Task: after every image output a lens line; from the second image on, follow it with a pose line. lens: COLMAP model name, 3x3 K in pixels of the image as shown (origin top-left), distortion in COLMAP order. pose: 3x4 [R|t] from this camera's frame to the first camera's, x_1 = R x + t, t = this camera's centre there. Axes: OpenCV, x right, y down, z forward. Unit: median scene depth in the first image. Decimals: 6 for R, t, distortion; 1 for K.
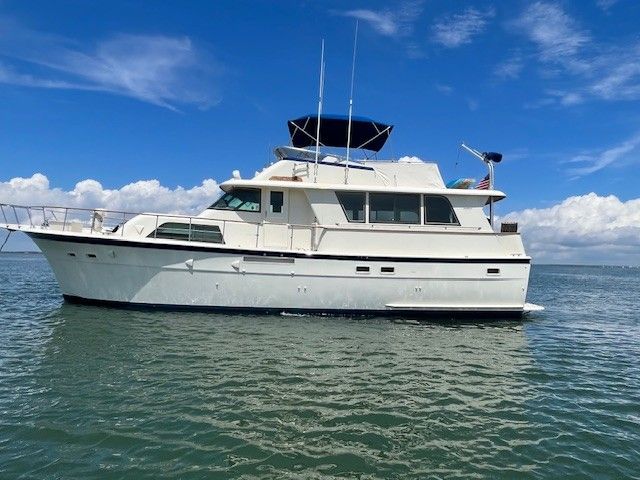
lens RADIAL K [[417.0, 0, 318.6], [0, 417.0, 213.0], [0, 0, 1]] dist [0.002868, 0.001238]
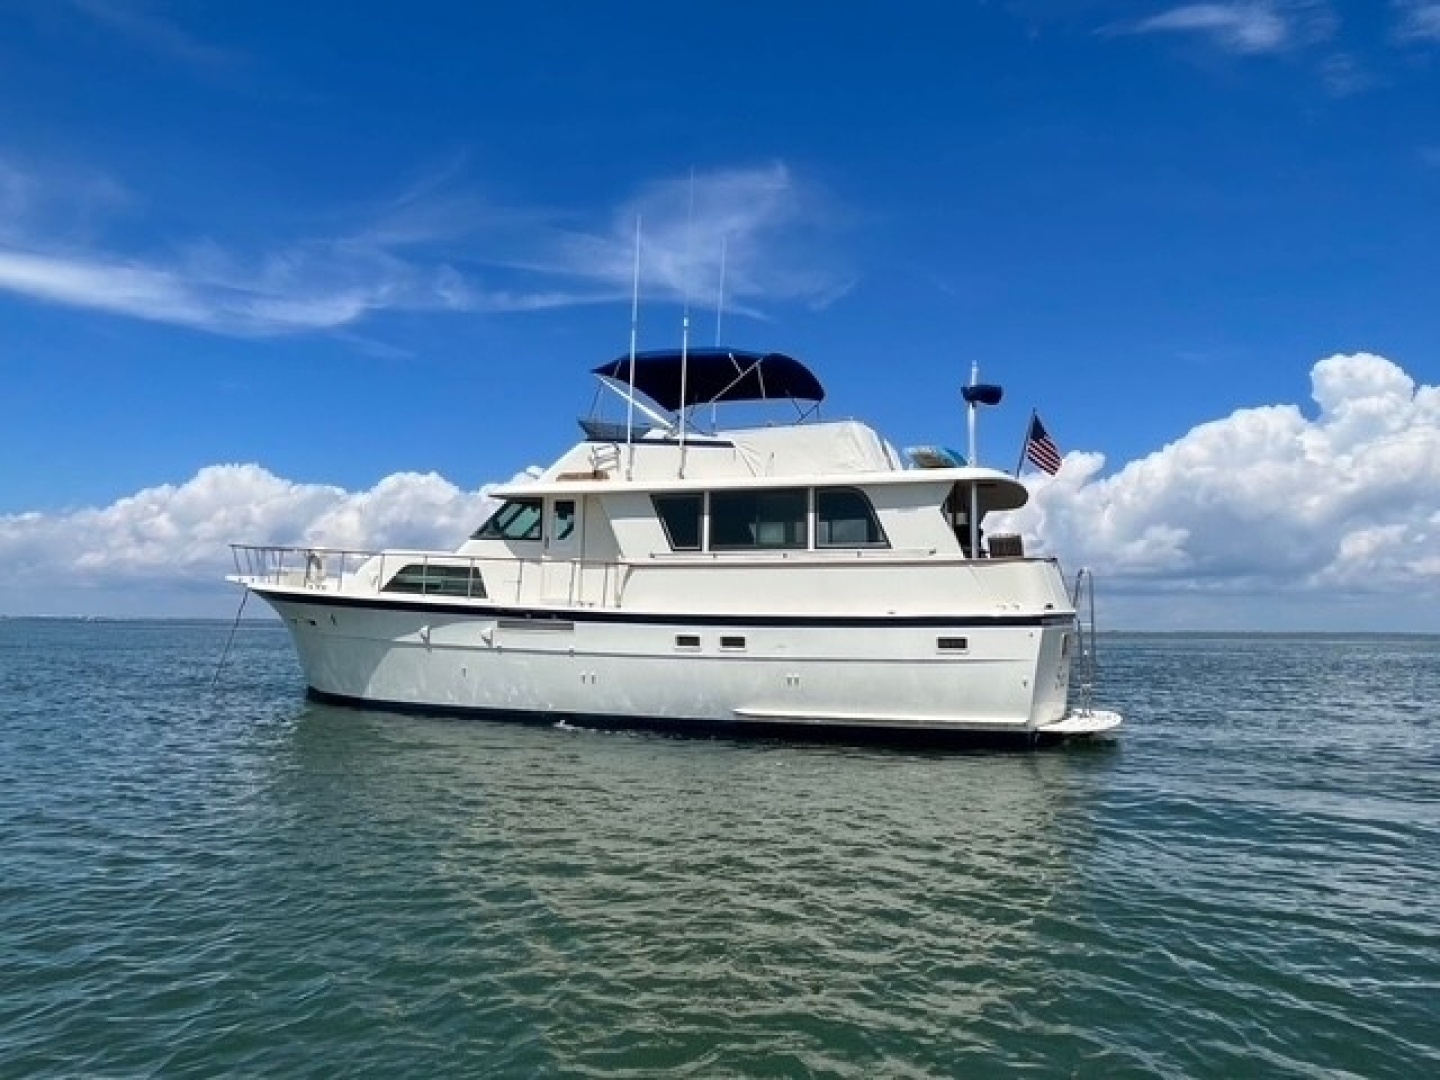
lens RADIAL K [[938.2, 0, 716.7], [0, 938.2, 479.3], [0, 0, 1]] dist [0.002868, 0.001238]
pose [[0.920796, -0.074195, -0.382922, 0.572902], [0.055009, 0.996631, -0.060829, 0.006496], [0.386146, 0.034947, 0.921776, -0.069424]]
